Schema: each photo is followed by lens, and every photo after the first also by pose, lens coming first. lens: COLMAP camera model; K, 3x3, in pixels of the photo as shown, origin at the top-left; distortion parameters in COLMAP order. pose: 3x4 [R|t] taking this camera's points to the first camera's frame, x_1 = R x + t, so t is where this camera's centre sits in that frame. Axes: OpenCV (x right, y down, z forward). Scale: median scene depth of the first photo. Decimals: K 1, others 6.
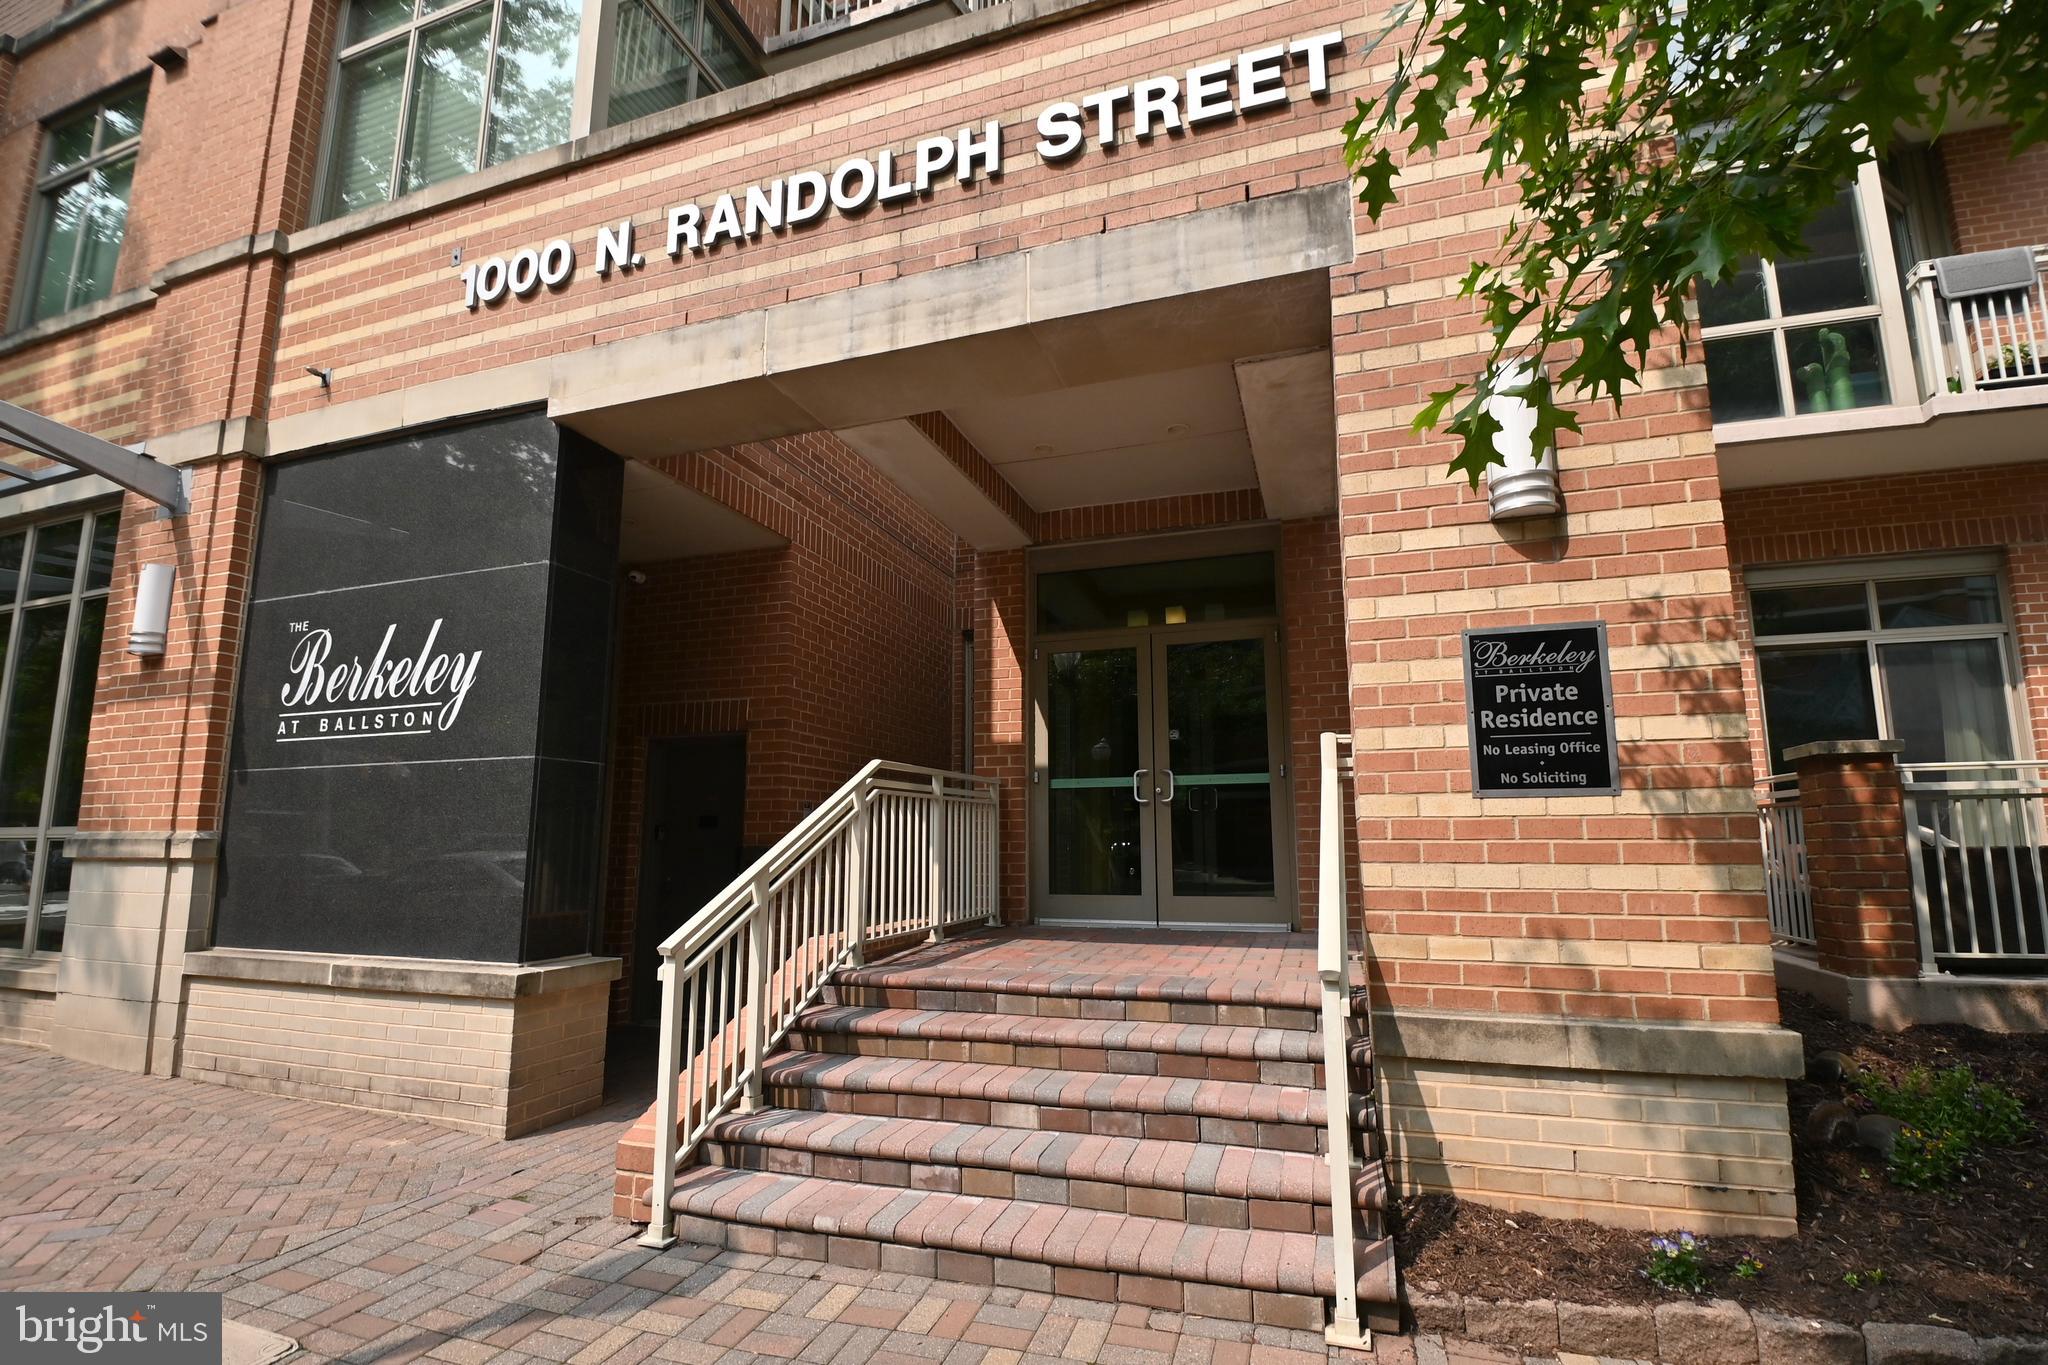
lens RADIAL K [[910.7, 0, 1029.0], [0, 910.7, 698.2], [0, 0, 1]] dist [0.005652, -0.016087]
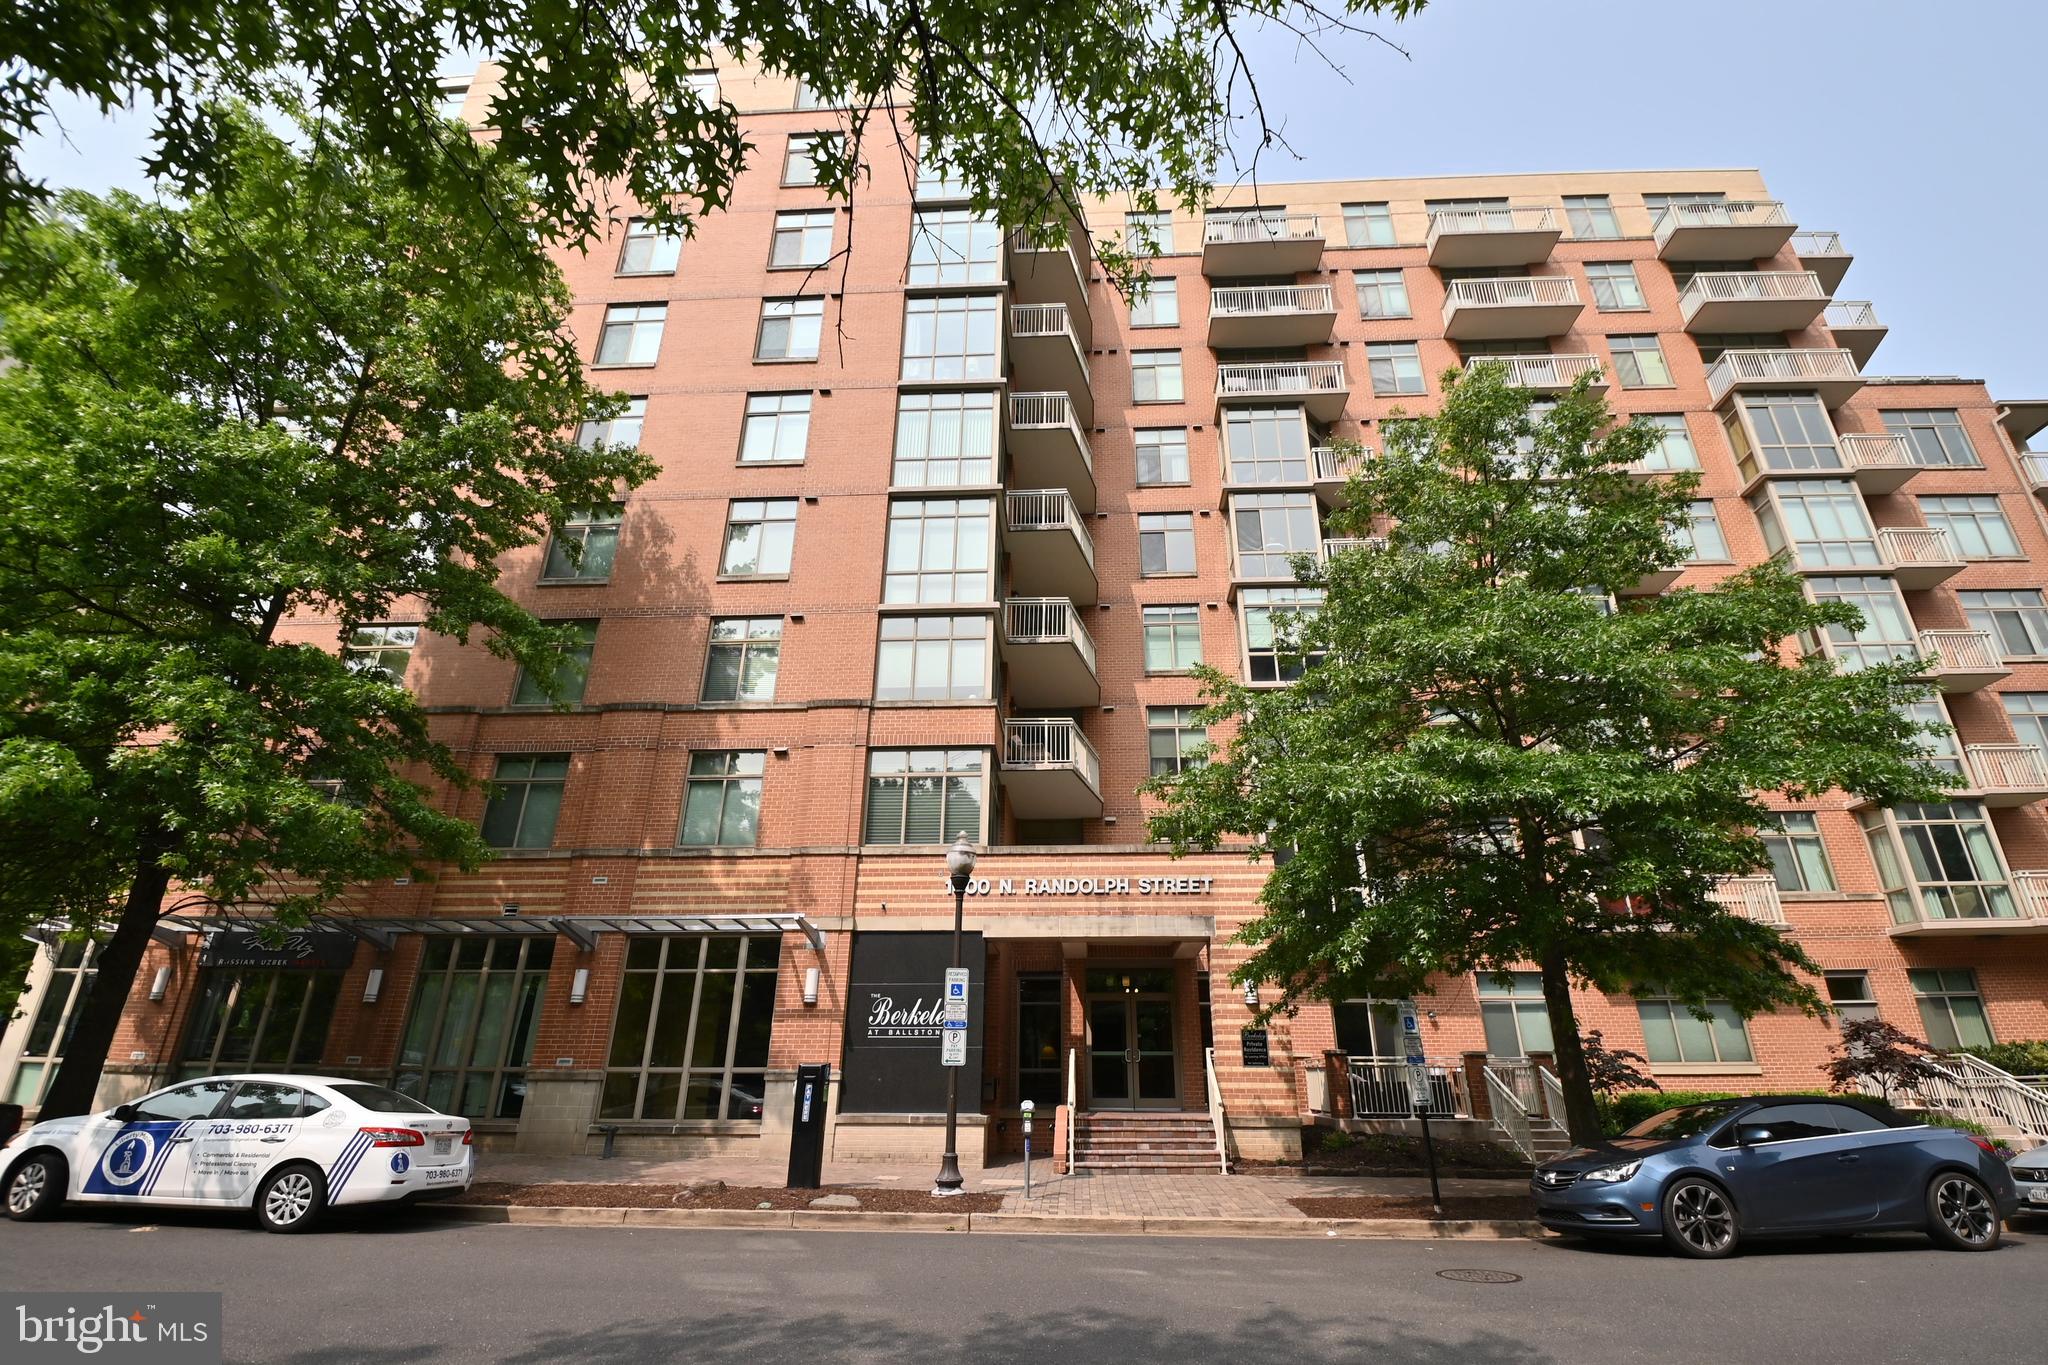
lens RADIAL K [[910.7, 0, 1021.1], [0, 910.7, 684.6], [0, 0, 1]] dist [0.005652, -0.016087]
pose [[0.967957, 0.107692, 0.226853, -1.398244], [-0.048002, 0.966066, -0.253794, -0.405632], [-0.246487, 0.234772, 0.940280, -2.653141]]
